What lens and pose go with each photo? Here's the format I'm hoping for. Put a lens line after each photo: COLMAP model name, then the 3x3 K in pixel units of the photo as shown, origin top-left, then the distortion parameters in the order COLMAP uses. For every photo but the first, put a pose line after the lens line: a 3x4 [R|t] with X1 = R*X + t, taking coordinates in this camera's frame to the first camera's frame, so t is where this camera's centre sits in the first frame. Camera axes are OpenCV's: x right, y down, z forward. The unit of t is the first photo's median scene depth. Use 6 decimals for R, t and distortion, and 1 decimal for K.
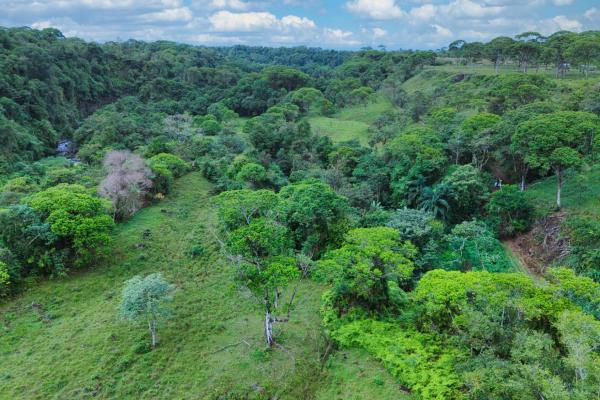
lens RADIAL K [[478.7, 0, 299.7], [0, 478.7, 196.6], [0, 0, 1]] dist [0.035374, -0.019564]
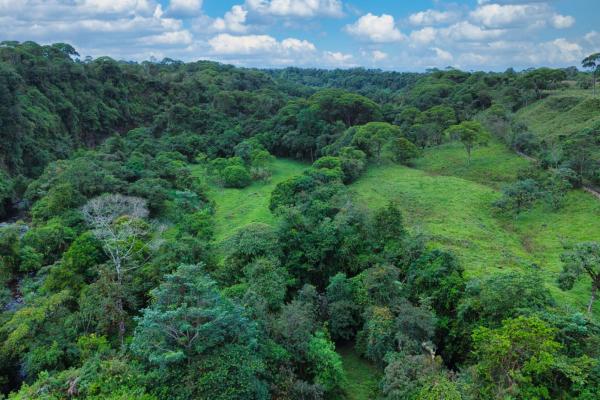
lens RADIAL K [[478.7, 0, 298.9], [0, 478.7, 201.3], [0, 0, 1]] dist [0.035374, -0.019564]
pose [[0.993888, 0.029658, -0.106337, -0.013703], [-0.033417, 0.998871, -0.033752, -0.068801], [0.105216, 0.037099, 0.993757, 0.249811]]
